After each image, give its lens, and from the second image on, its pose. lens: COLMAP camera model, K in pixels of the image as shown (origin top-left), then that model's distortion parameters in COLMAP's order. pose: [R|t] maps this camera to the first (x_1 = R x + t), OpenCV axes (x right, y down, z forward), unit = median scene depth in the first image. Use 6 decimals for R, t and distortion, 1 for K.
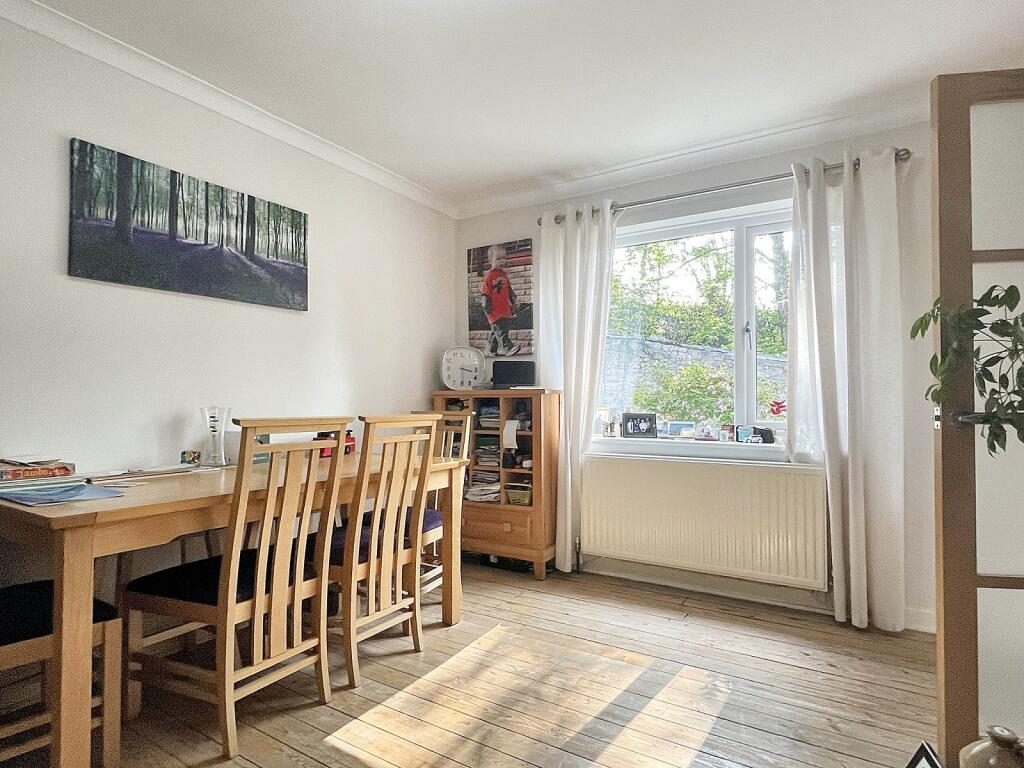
lens RADIAL K [[552.6, 0, 516.7], [0, 552.6, 387.1], [0, 0, 1]] dist [0.000379, -0.001586]
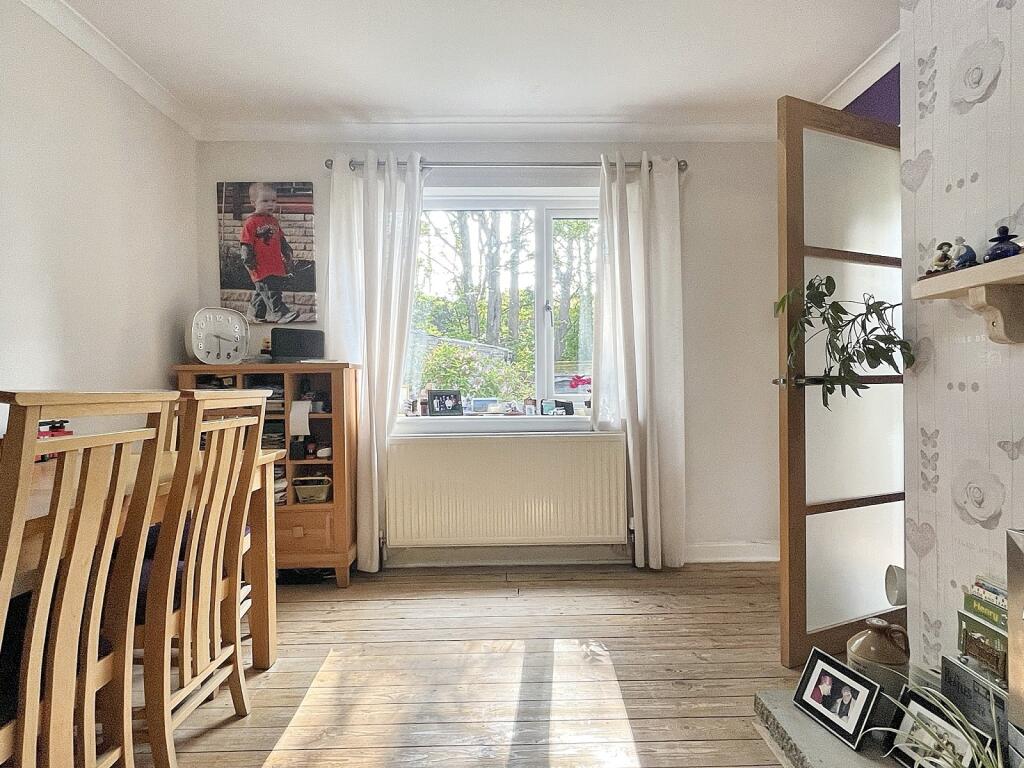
lens RADIAL K [[552.6, 0, 516.7], [0, 552.6, 387.1], [0, 0, 1]] dist [0.000379, -0.001586]
pose [[0.841856, -0.011876, 0.539572, -0.185109], [-0.001647, 0.999697, 0.024573, 0.019243], [-0.539700, -0.021576, 0.841581, 0.143520]]
